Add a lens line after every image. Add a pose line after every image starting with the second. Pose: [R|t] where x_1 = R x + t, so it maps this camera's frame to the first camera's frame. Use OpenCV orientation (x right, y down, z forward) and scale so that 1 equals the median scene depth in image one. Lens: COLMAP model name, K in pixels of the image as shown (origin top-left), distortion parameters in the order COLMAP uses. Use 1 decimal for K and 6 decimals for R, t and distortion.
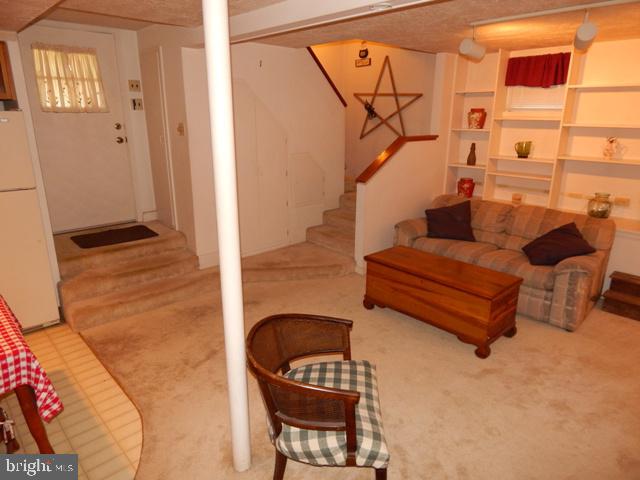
lens RADIAL K [[422.7, 0, 321.3], [0, 422.7, 239.7], [0, 0, 1]] dist [0.011039, -0.014105]
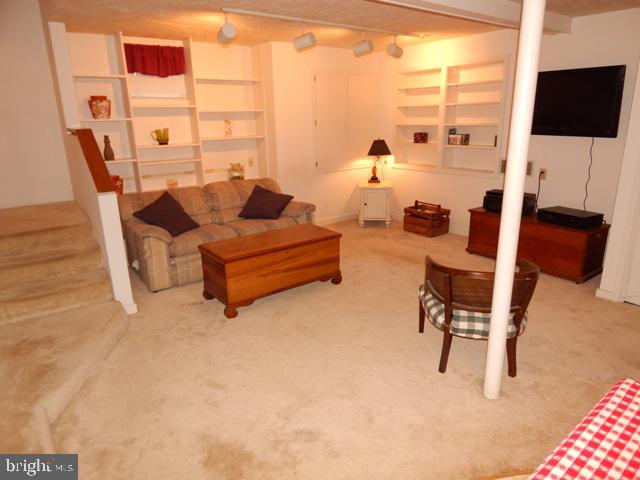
lens RADIAL K [[422.7, 0, 323.0], [0, 422.7, 241.5], [0, 0, 1]] dist [0.011039, -0.014105]
pose [[0.102742, -0.296753, 0.949411, -0.643867], [0.302997, 0.918440, 0.254283, -0.145310], [-0.947437, 0.261544, 0.184278, 0.602763]]
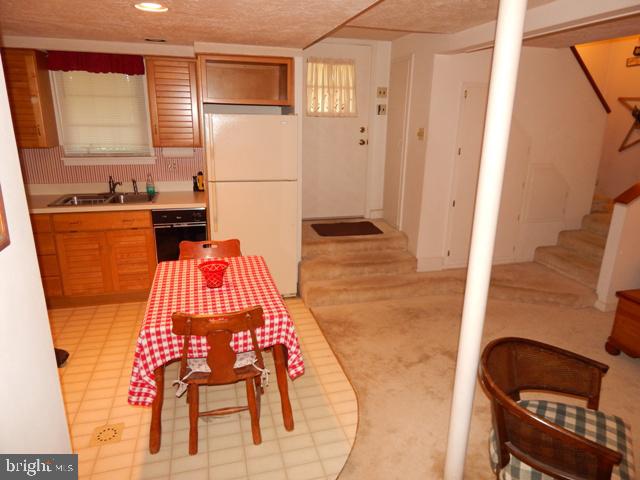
lens RADIAL K [[422.7, 0, 319.5], [0, 422.7, 237.9], [0, 0, 1]] dist [0.011039, -0.014105]
pose [[0.883353, 0.139898, -0.447344, -0.055575], [-0.146298, 0.989030, 0.020410, 0.003339], [0.445292, 0.047416, 0.894129, -0.016685]]
